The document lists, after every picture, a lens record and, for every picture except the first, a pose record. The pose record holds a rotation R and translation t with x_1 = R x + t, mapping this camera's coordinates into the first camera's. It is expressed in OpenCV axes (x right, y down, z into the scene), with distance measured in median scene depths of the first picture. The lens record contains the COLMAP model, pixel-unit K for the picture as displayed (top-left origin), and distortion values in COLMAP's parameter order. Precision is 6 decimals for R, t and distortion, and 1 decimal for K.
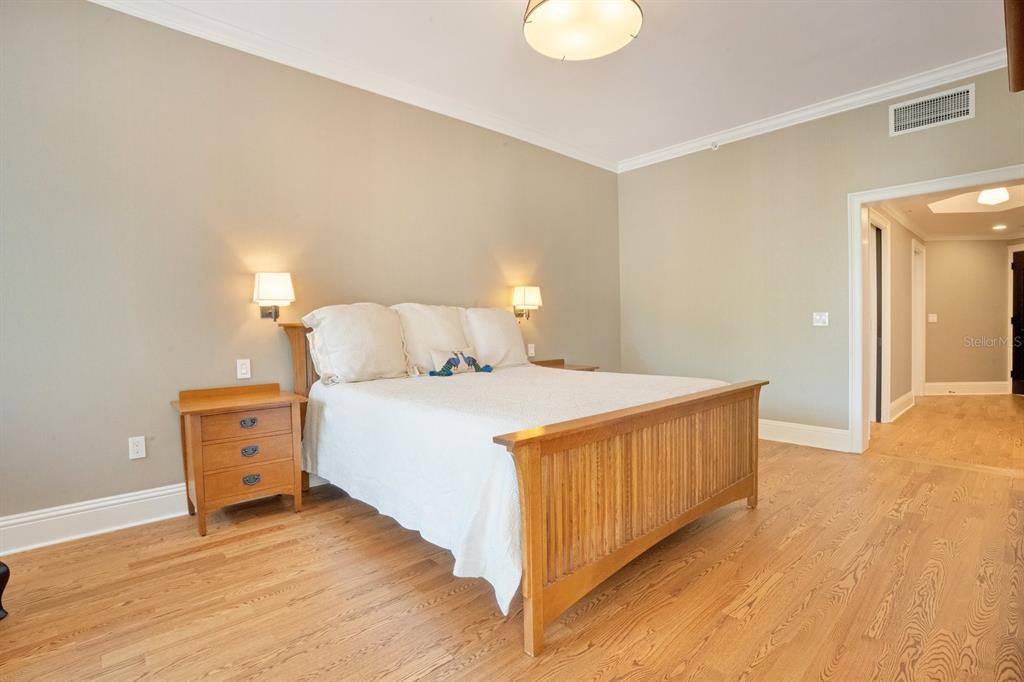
lens RADIAL K [[482.0, 0, 511.6], [0, 482.0, 332.8], [0, 0, 1]] dist [-0.068501, 0.026059]
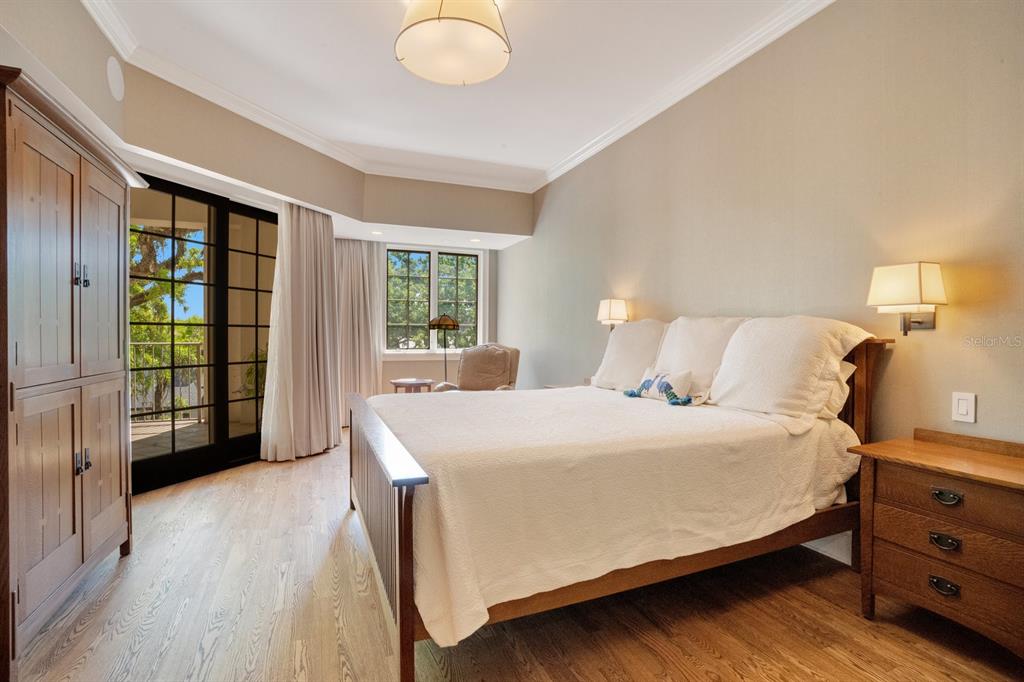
lens RADIAL K [[478.2, 0, 505.2], [0, 478.2, 337.3], [0, 0, 1]] dist [-0.071836, 0.027810]
pose [[-0.339720, 0.012906, -0.940438, 0.925945], [-0.021088, 0.999550, 0.021335, -0.045843], [0.940290, 0.027080, -0.339295, 1.242547]]
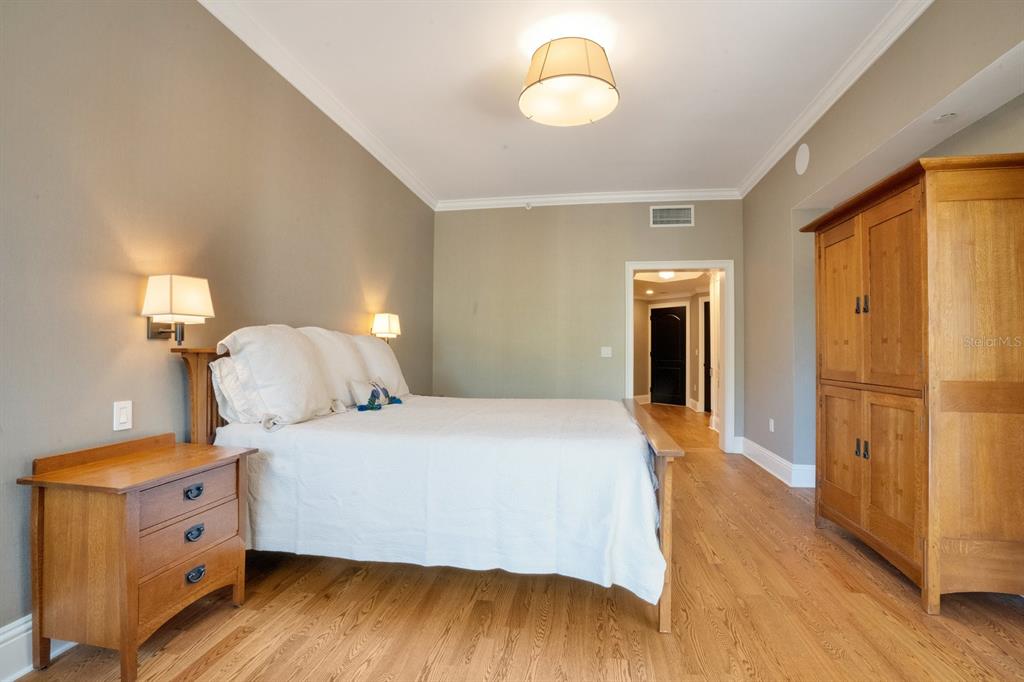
lens RADIAL K [[478.2, 0, 505.2], [0, 478.2, 337.3], [0, 0, 1]] dist [-0.071836, 0.027810]
pose [[0.787219, 0.033307, 0.615773, -0.567110], [-0.002467, 0.998702, -0.050865, -0.001984], [-0.616668, 0.038523, 0.786280, 0.161192]]
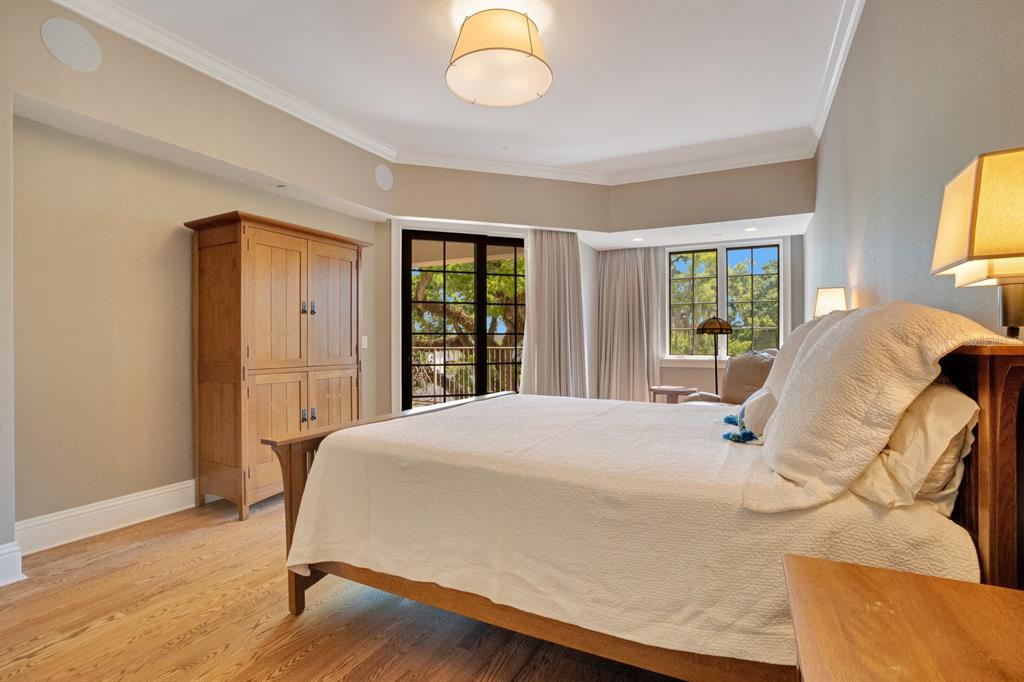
lens RADIAL K [[472.7, 0, 517.1], [0, 472.7, 340.6], [0, 0, 1]] dist [-0.068216, 0.026112]
pose [[-0.931850, 0.013886, -0.362577, 0.441458], [0.005277, 0.999680, 0.024723, -0.052504], [0.362805, 0.021124, -0.931626, 1.731823]]
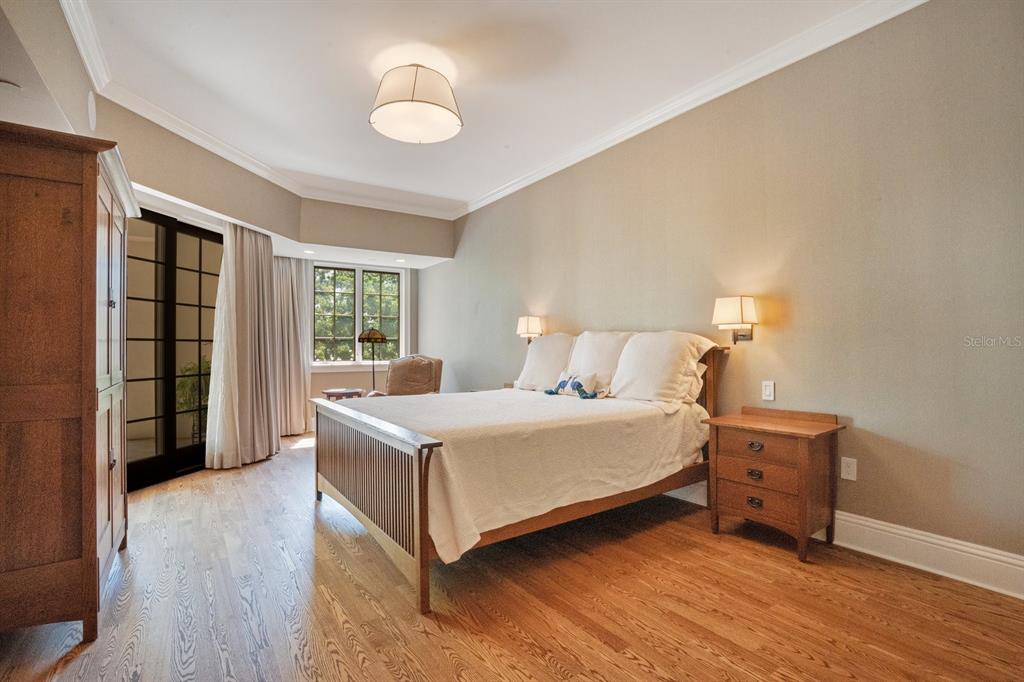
lens RADIAL K [[475.3, 0, 507.1], [0, 475.3, 338.8], [0, 0, 1]] dist [-0.074001, 0.027660]
pose [[-0.127363, -0.006075, -0.991838, 1.188255], [-0.014842, 0.999881, -0.004218, -0.047123], [0.991745, 0.014184, -0.127438, 1.197657]]
